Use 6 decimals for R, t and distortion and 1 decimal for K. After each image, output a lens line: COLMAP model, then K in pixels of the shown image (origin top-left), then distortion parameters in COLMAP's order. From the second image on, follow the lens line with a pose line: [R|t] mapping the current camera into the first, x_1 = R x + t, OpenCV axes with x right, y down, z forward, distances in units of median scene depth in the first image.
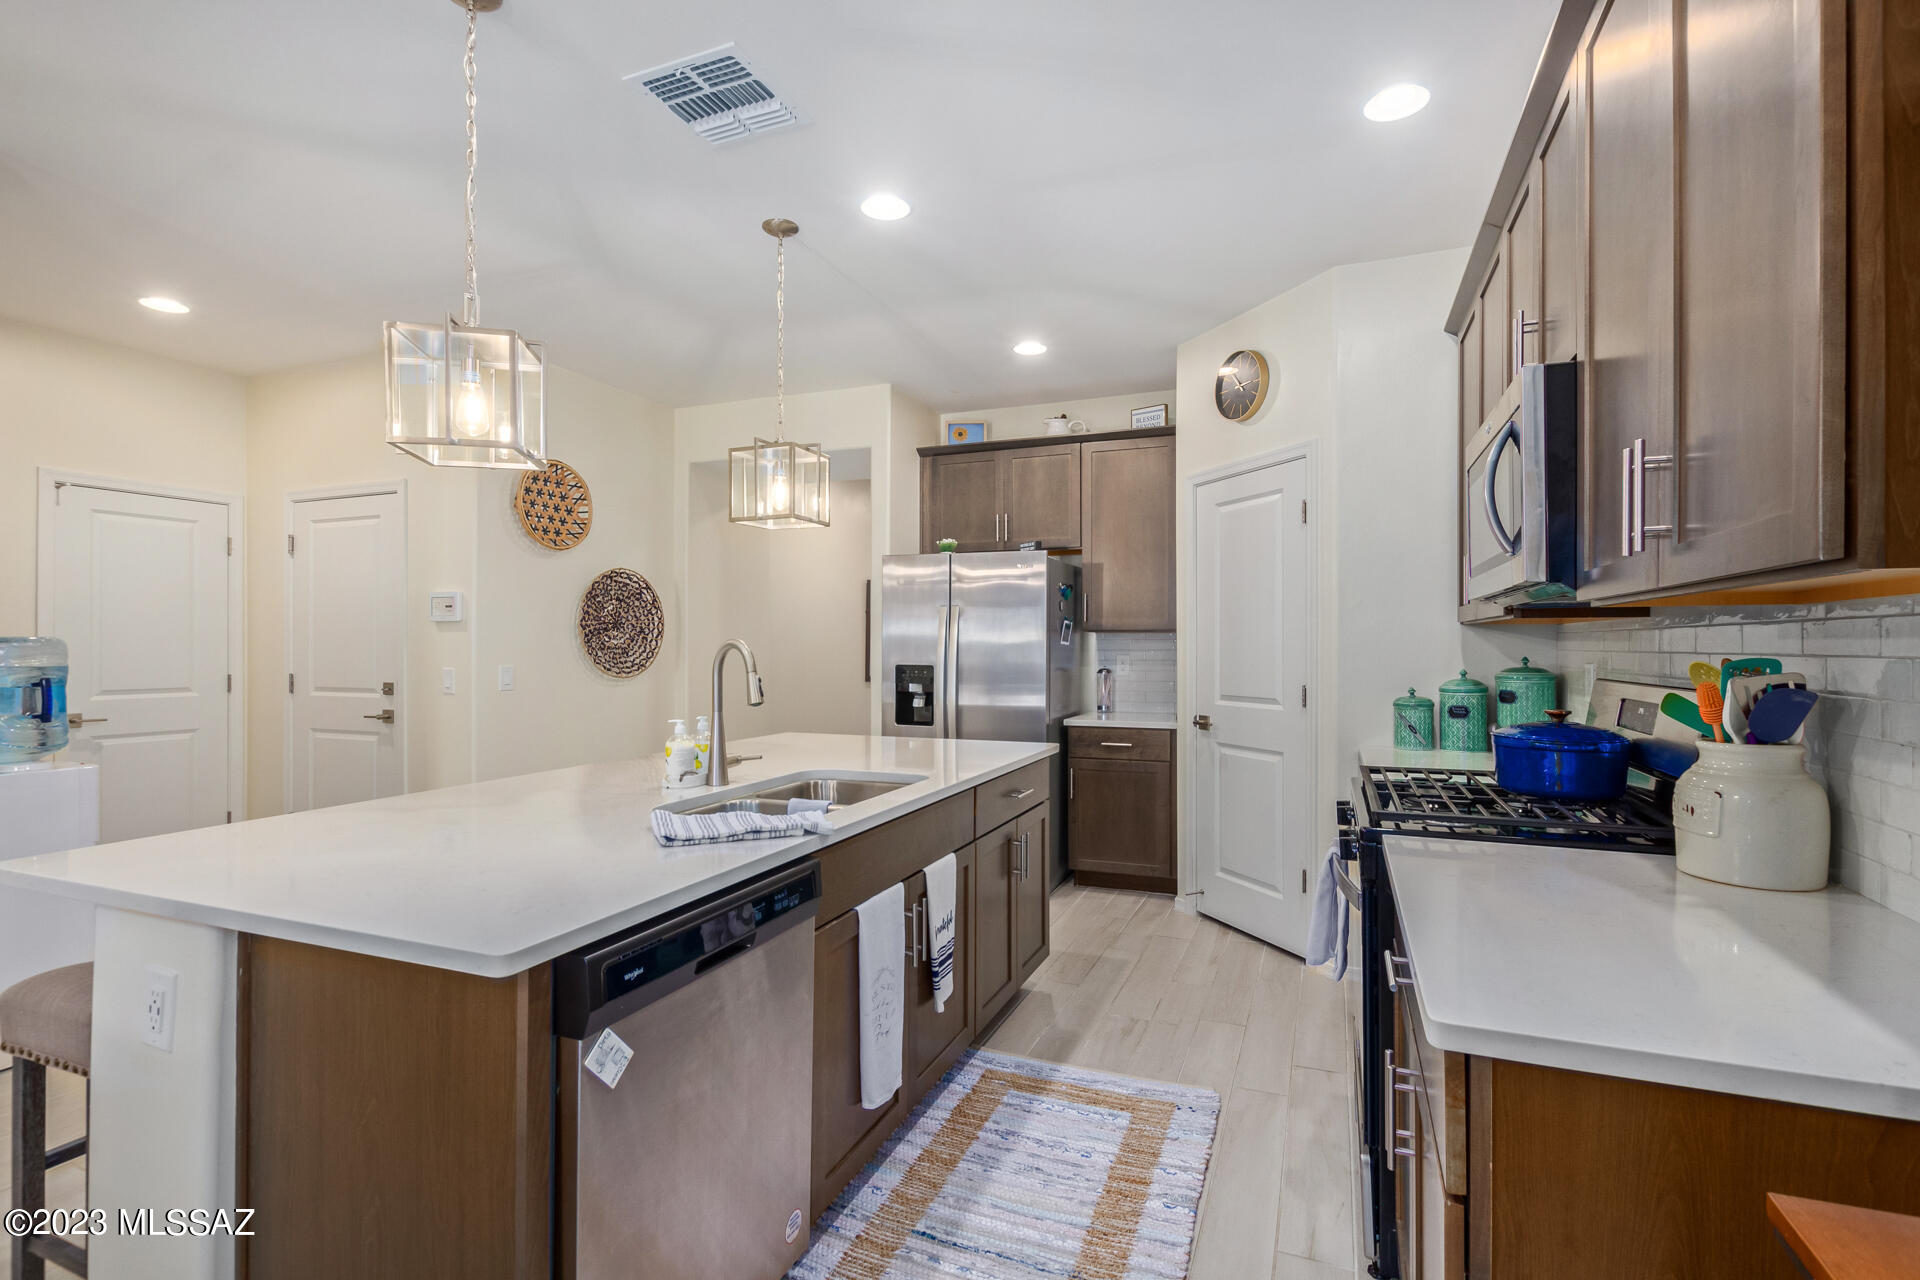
lens RADIAL K [[890.4, 0, 953.4], [0, 890.4, 633.8], [0, 0, 1]] dist [0.007479, -0.004661]
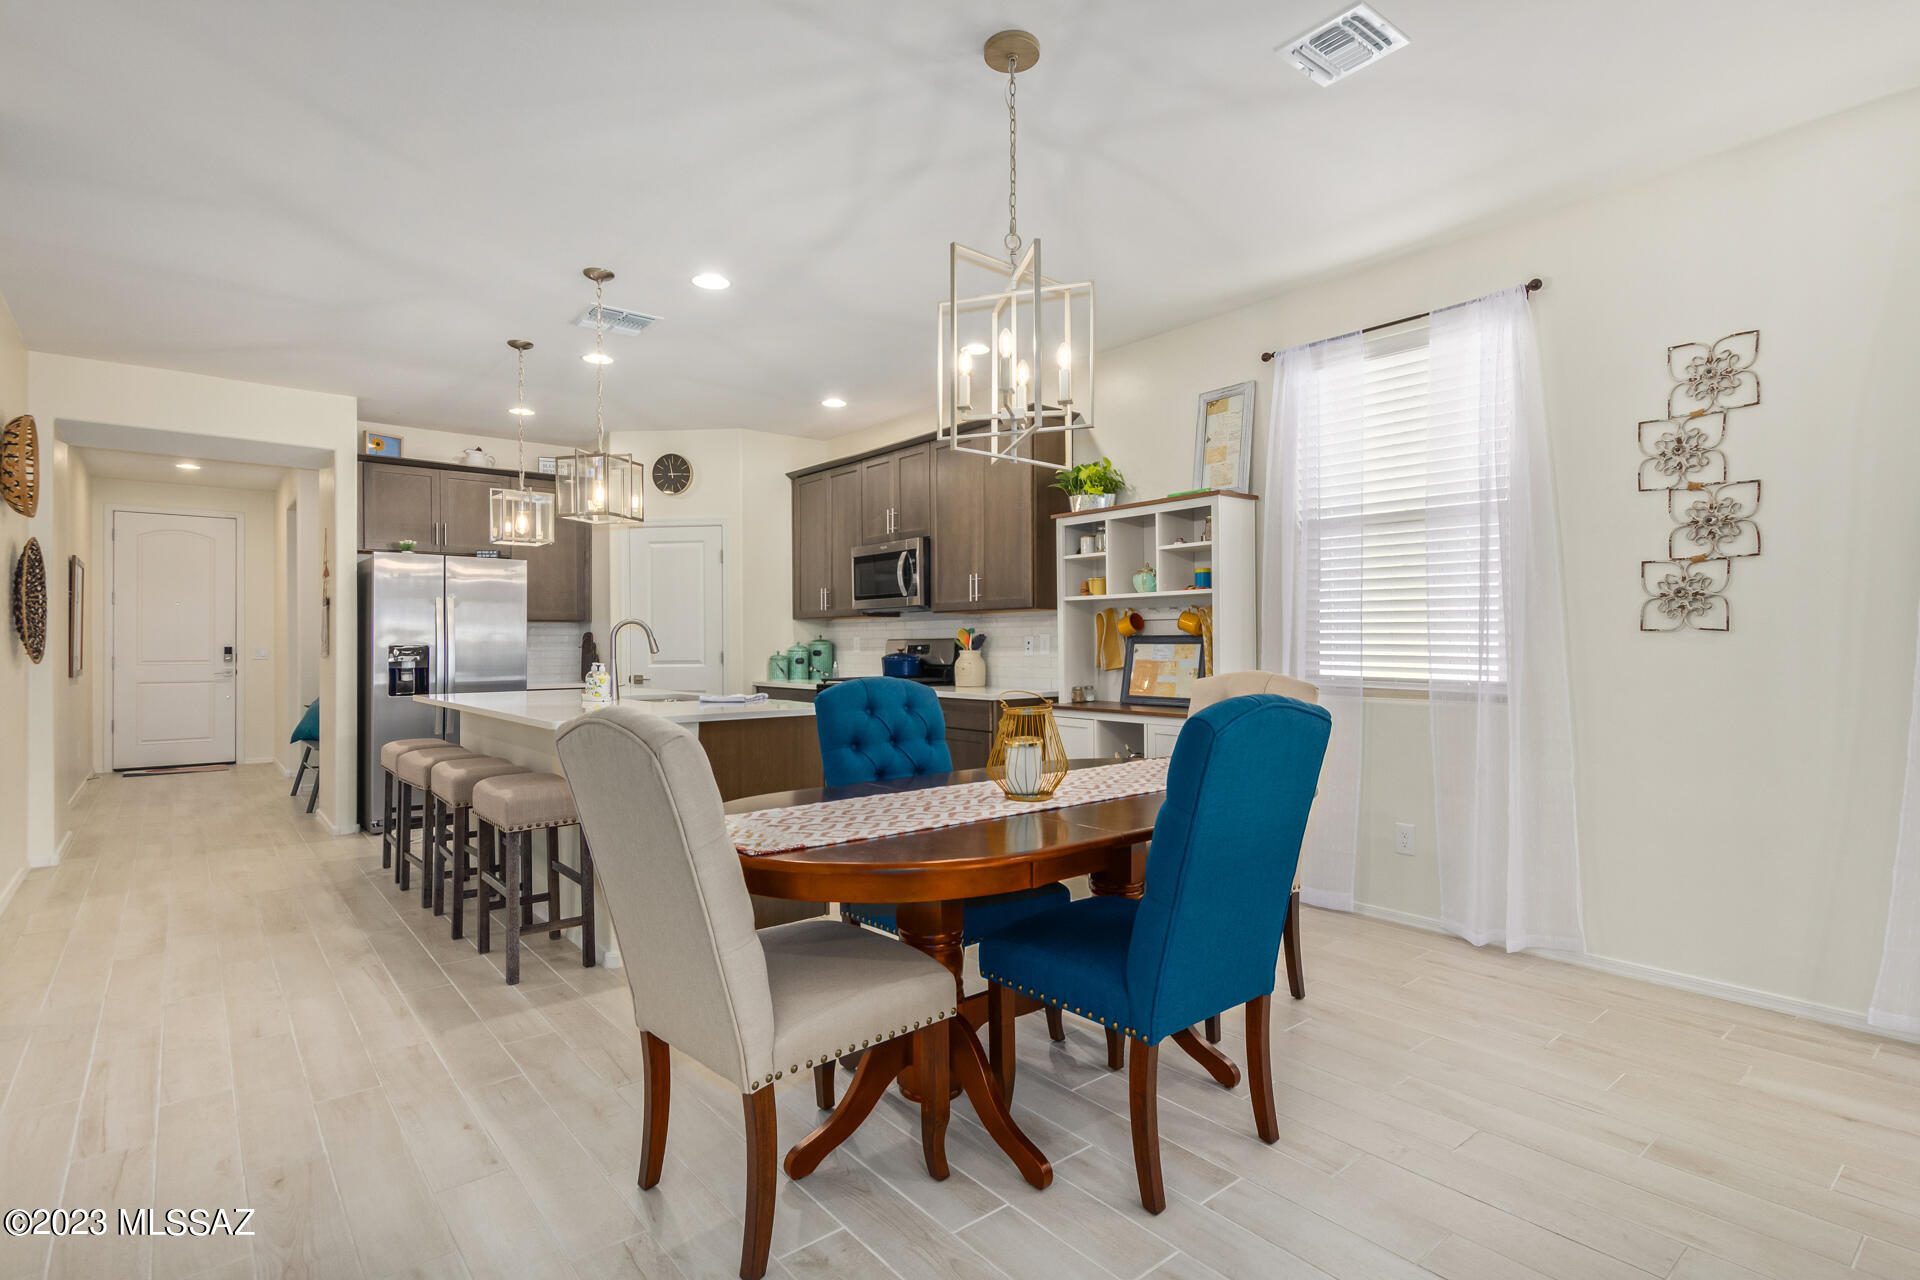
lens RADIAL K [[964.2, 0, 966.8], [0, 964.2, 636.4], [0, 0, 1]] dist [0.009509, 0.001868]
pose [[0.468626, 0.003103, 0.883391, -0.872534], [-0.003926, 0.999991, -0.001430, 0.022089], [-0.883388, -0.002799, 0.468634, -0.286565]]
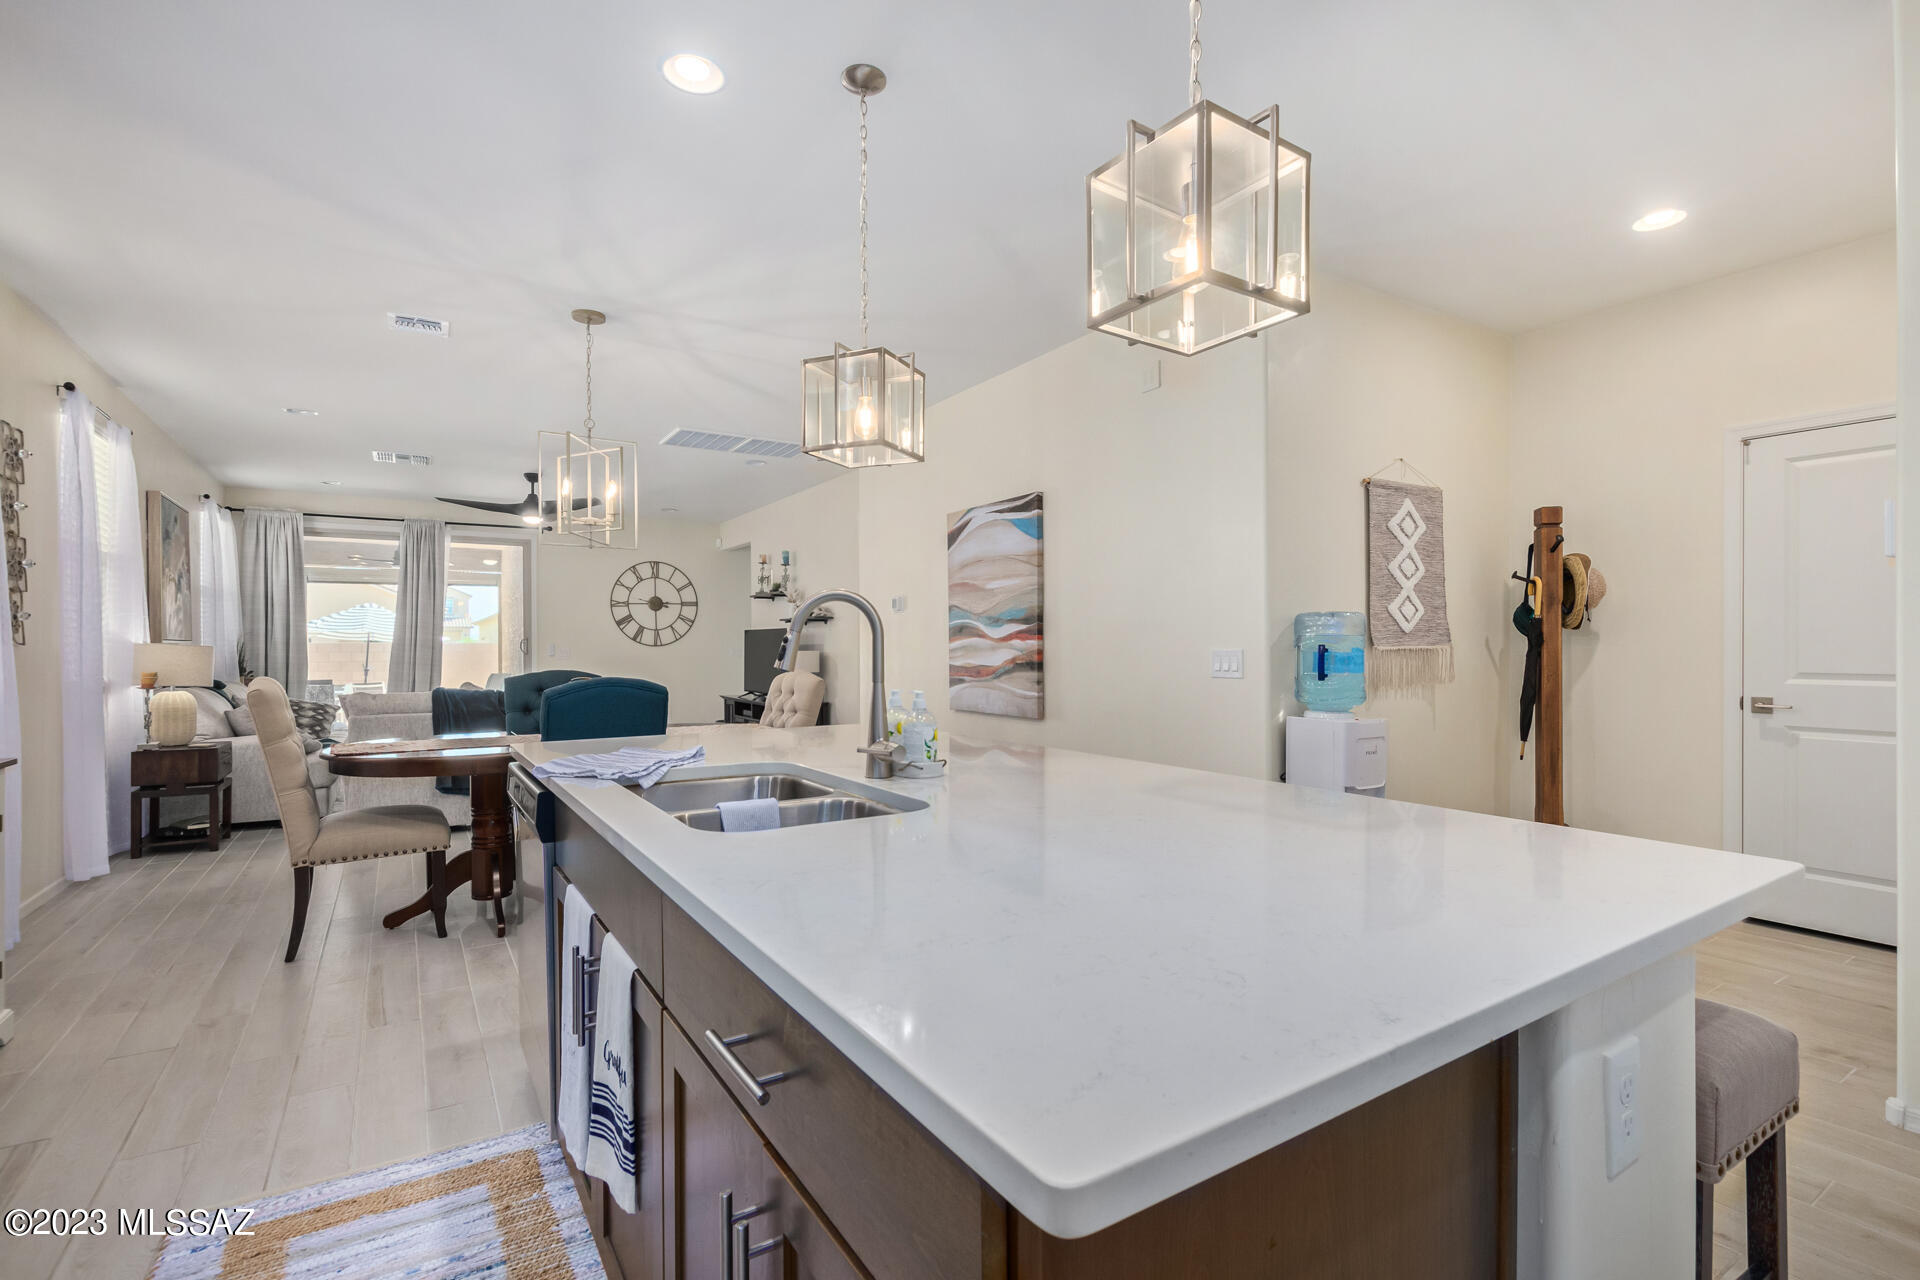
lens RADIAL K [[890.4, 0, 964.7], [0, 890.4, 650.6], [0, 0, 1]] dist [0.007479, -0.004661]
pose [[-0.568924, 0.005303, -0.822373, 0.180146], [0.011875, 0.999928, -0.001768, 0.034376], [0.822304, -0.010772, -0.568946, 0.809758]]
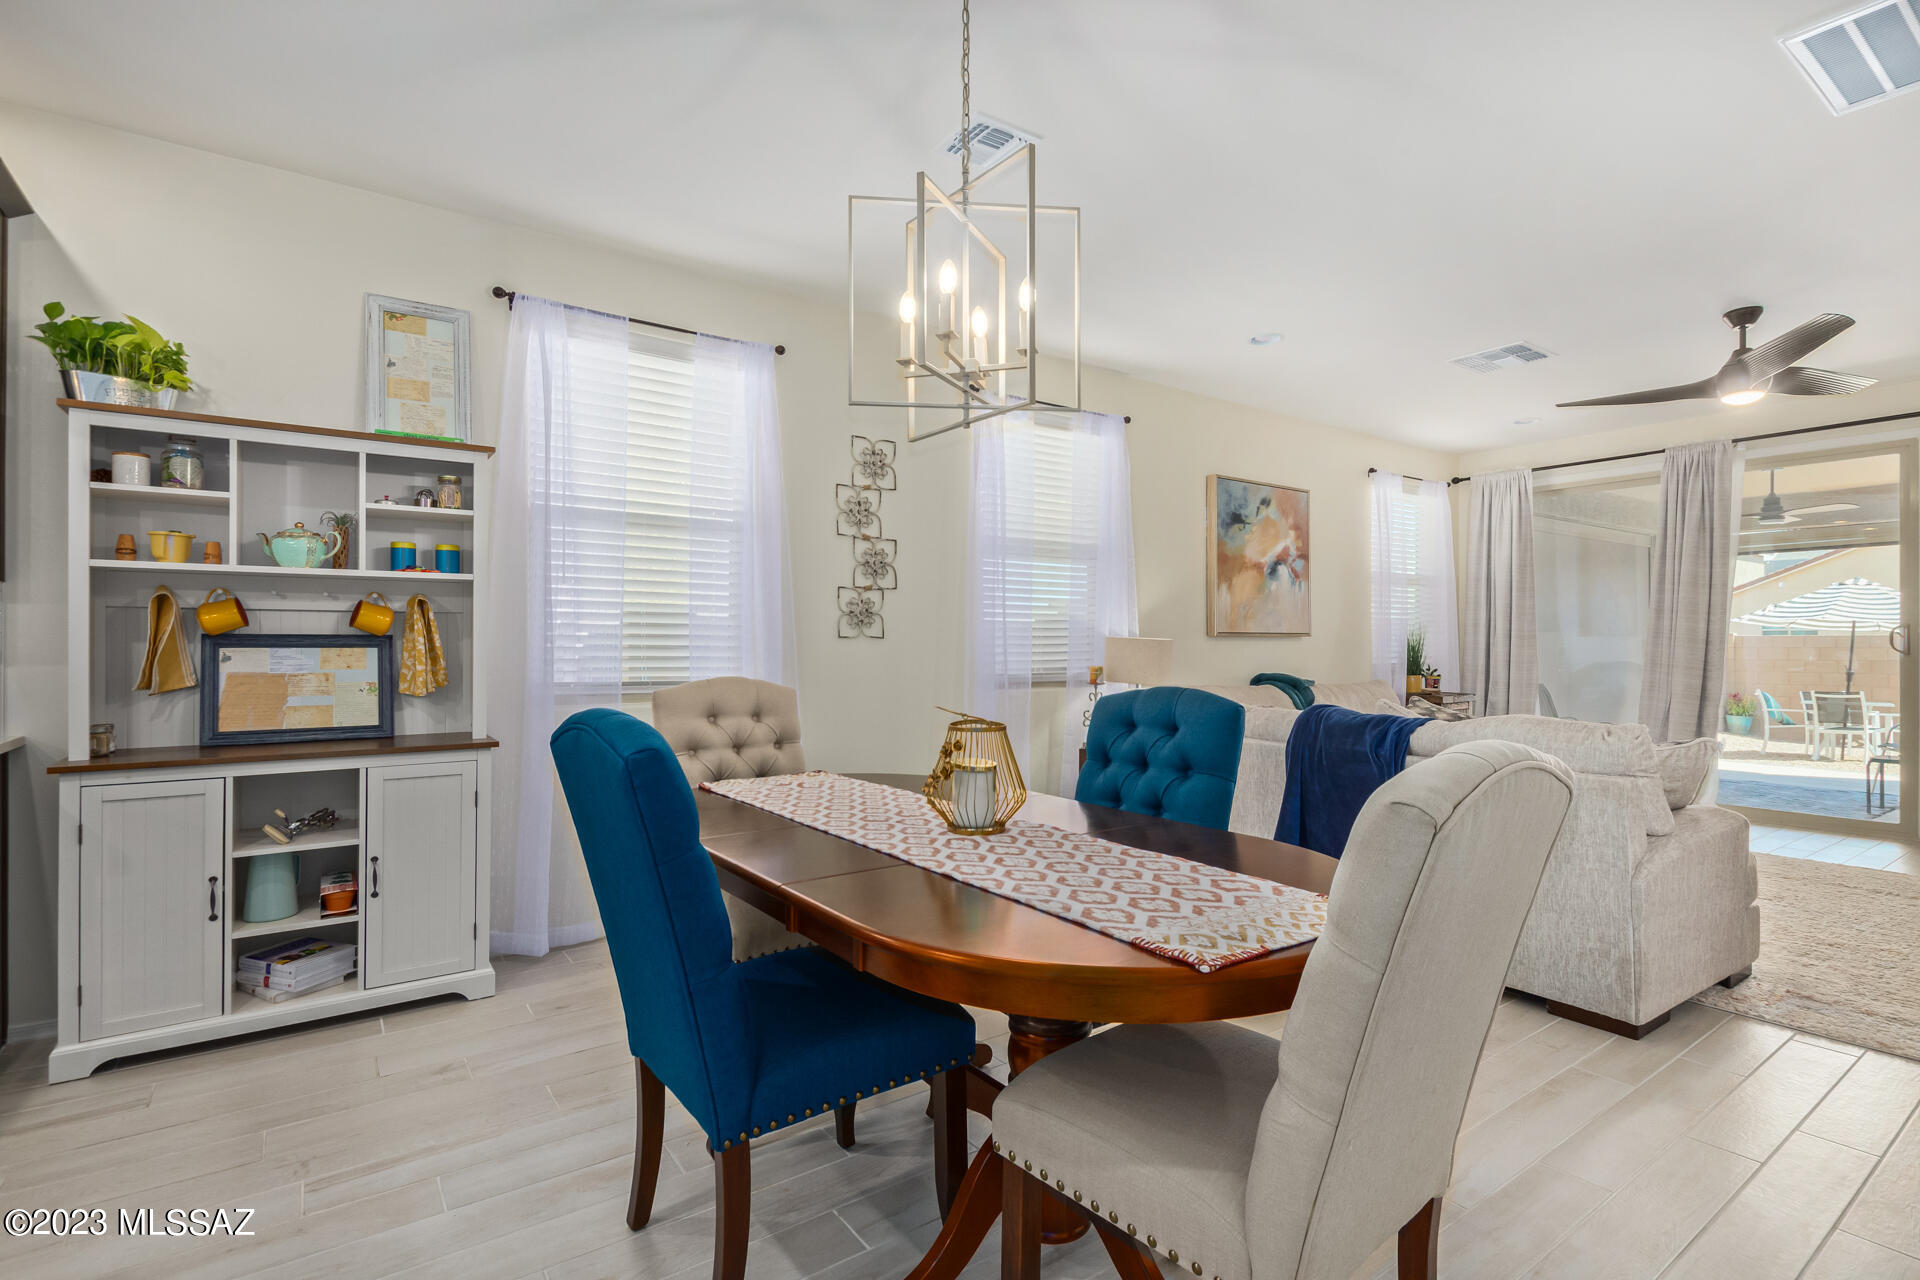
lens RADIAL K [[918.7, 0, 959.3], [0, 918.7, 639.9], [0, 0, 1]] dist [0.004028, -0.000259]
pose [[-0.854178, 0.003074, 0.519972, -0.582618], [-0.004721, 0.999895, -0.013667, 0.029165], [-0.519960, -0.014129, -0.854074, 0.340164]]
